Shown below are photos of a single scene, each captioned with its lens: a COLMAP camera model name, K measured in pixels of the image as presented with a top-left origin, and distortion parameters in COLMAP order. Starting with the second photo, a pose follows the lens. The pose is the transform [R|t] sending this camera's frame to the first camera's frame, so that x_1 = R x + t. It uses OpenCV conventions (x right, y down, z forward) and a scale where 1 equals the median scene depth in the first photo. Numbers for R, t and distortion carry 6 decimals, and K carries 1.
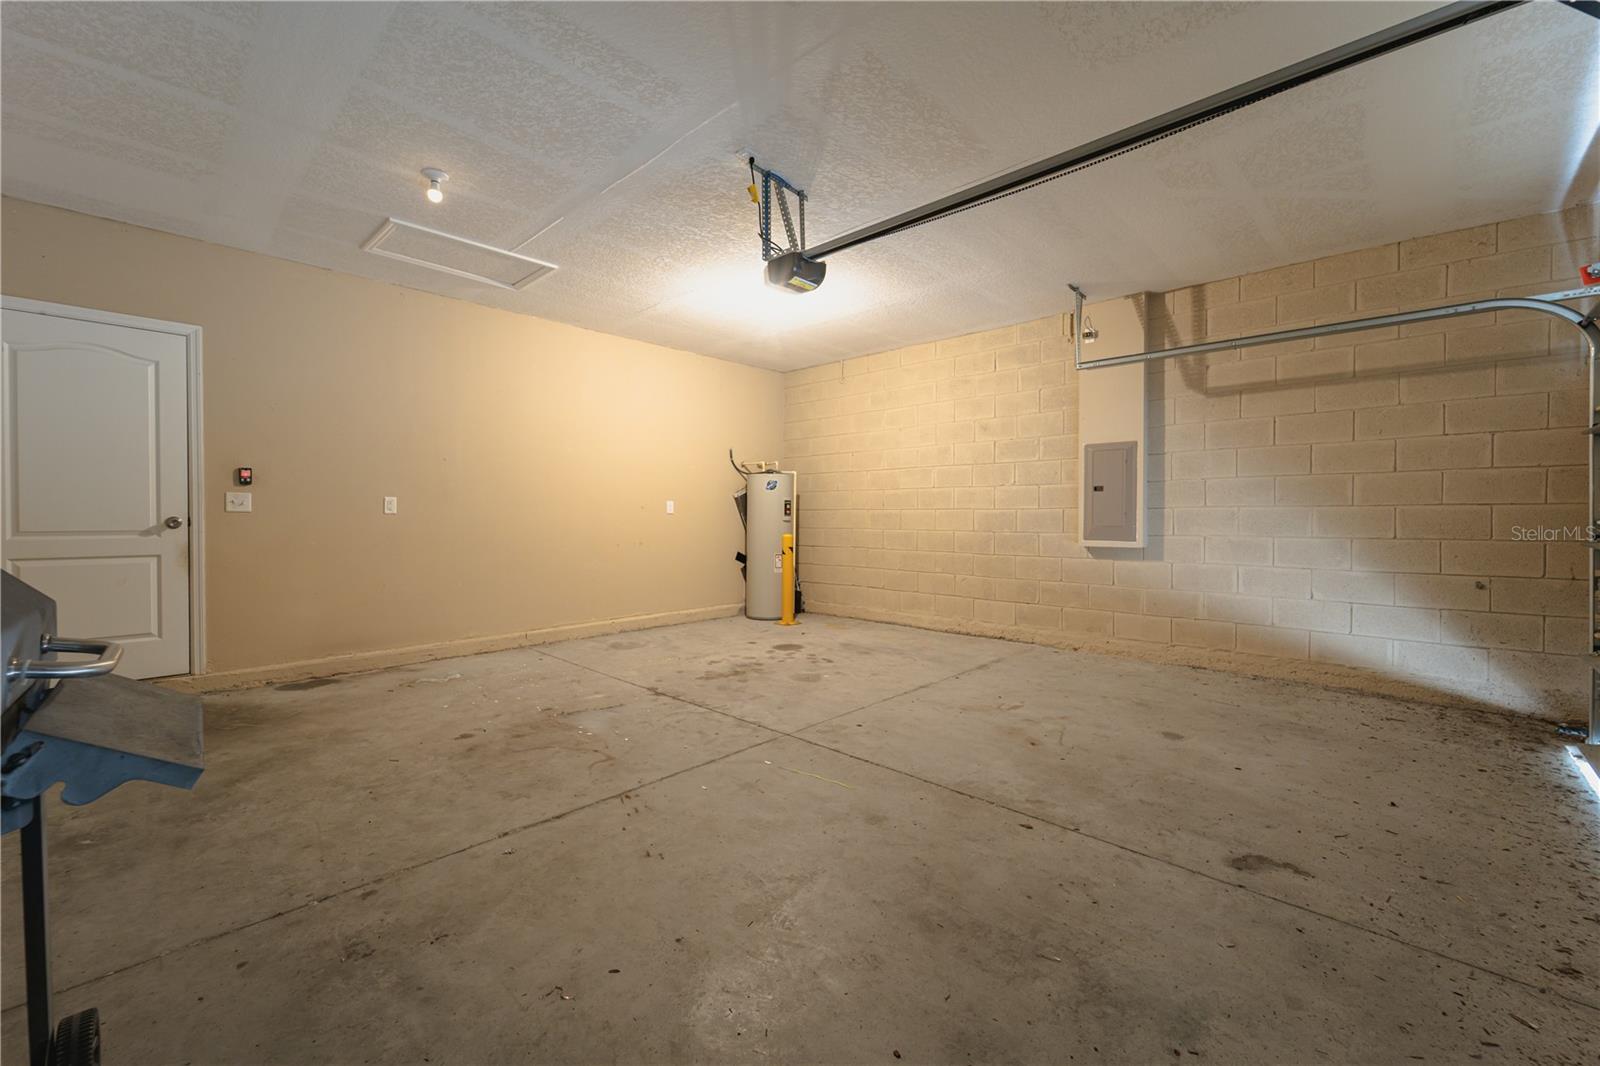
lens RADIAL K [[658.0, 0, 800.6], [0, 658.0, 529.3], [0, 0, 1]] dist [0.006922, -0.003537]
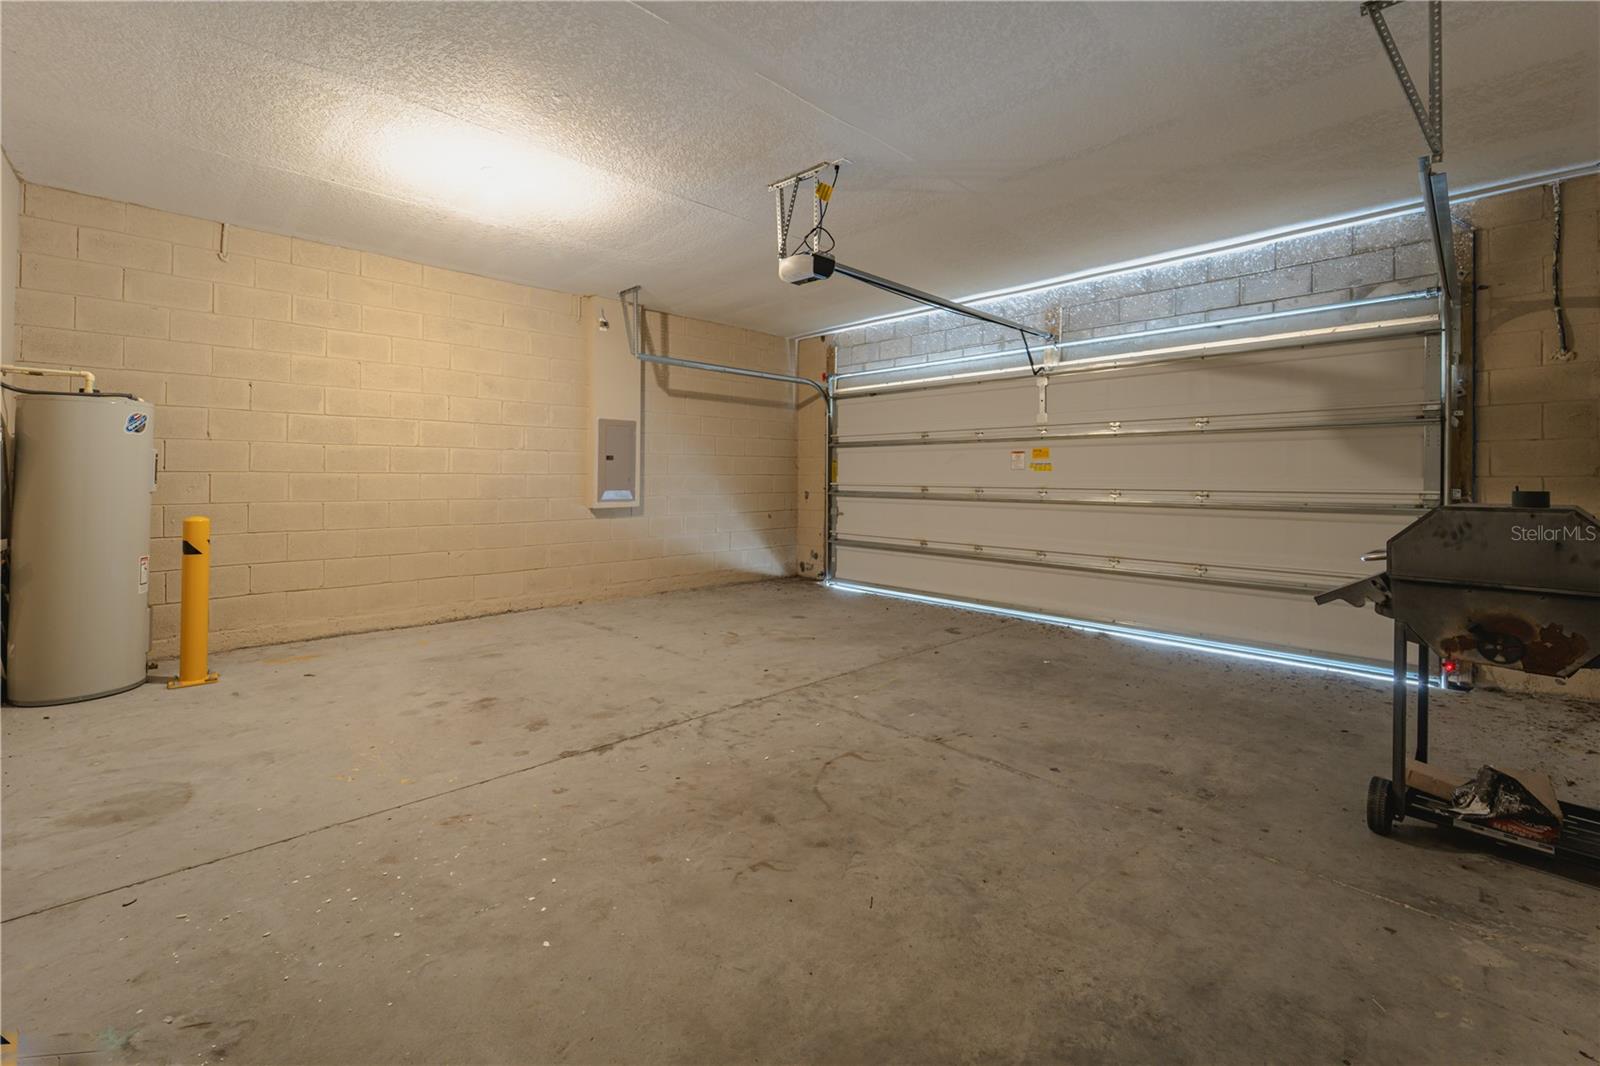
lens RADIAL K [[658.0, 0, 827.4], [0, 658.0, 475.4], [0, 0, 1]] dist [0.006922, -0.003537]
pose [[0.017277, 0.002734, 0.999847, -1.090274], [0.017523, 0.999842, -0.003037, -0.031157], [-0.999697, 0.017573, 0.017227, 0.917911]]
